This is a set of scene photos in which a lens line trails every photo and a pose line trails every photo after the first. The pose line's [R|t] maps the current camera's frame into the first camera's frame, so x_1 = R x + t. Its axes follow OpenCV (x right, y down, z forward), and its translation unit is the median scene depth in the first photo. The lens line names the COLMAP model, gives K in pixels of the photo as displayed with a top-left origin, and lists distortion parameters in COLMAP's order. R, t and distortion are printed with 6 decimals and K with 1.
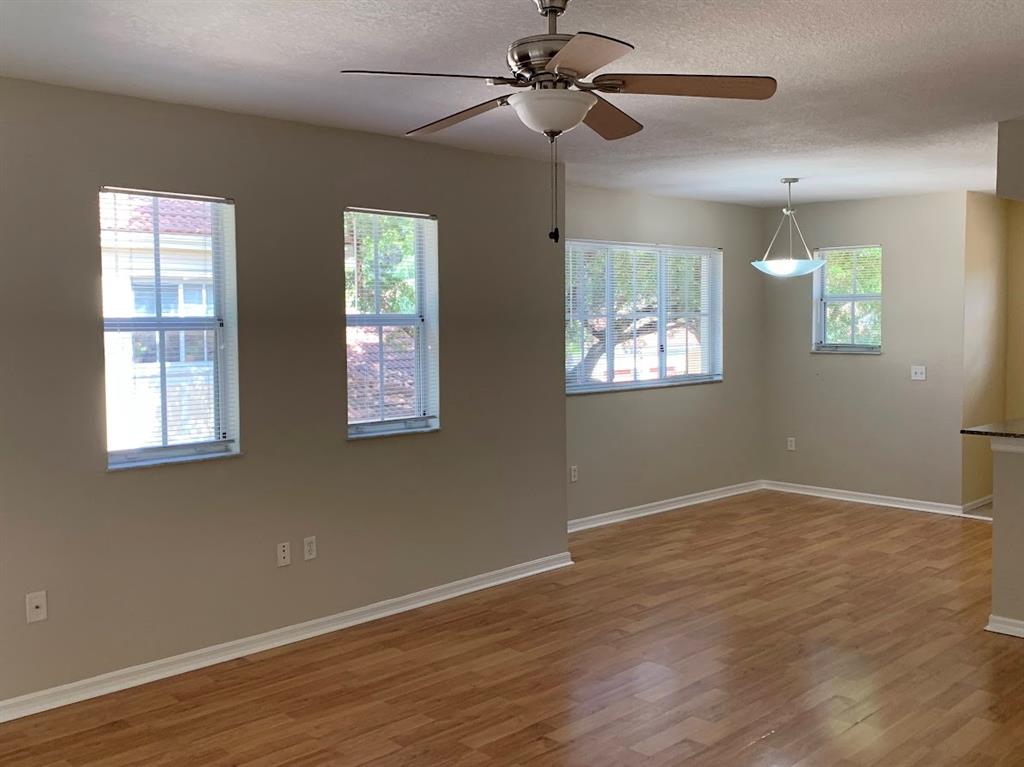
lens RADIAL K [[945.7, 0, 512.1], [0, 945.7, 356.8], [0, 0, 1]] dist [0.136515, -0.331037]
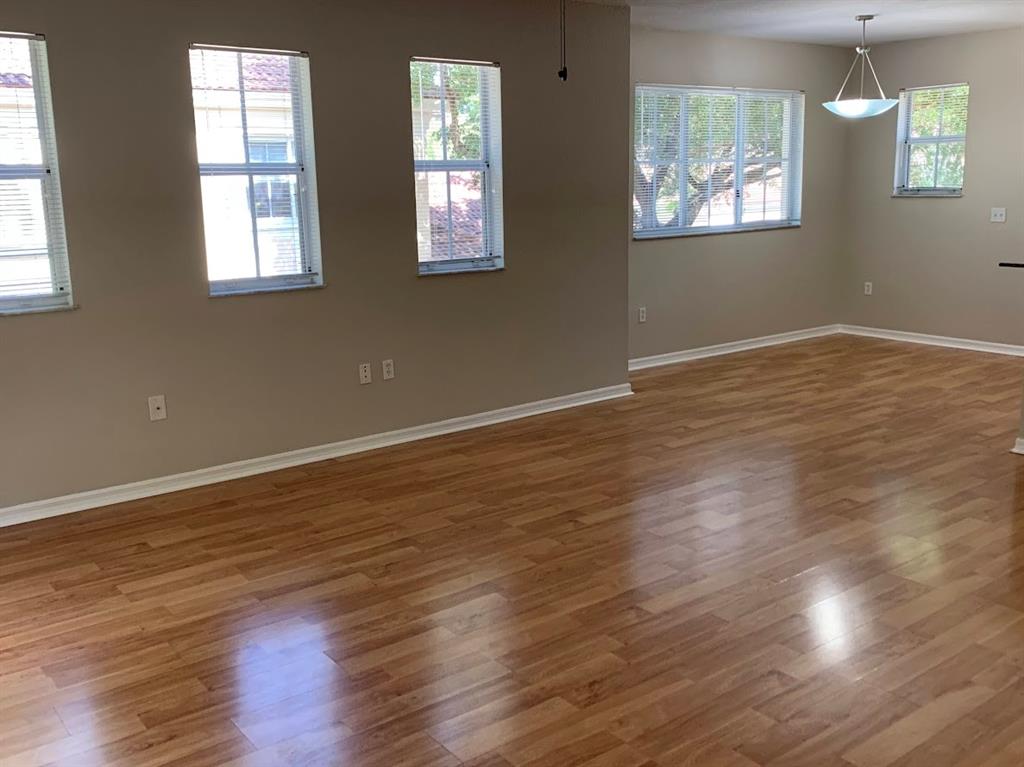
lens RADIAL K [[945.7, 0, 512.1], [0, 945.7, 356.8], [0, 0, 1]] dist [0.136515, -0.331037]
pose [[0.992029, 0.008787, -0.125704, 0.074762], [0.009412, 0.989612, 0.143453, 0.022582], [0.125658, -0.143492, 0.981641, -0.090711]]
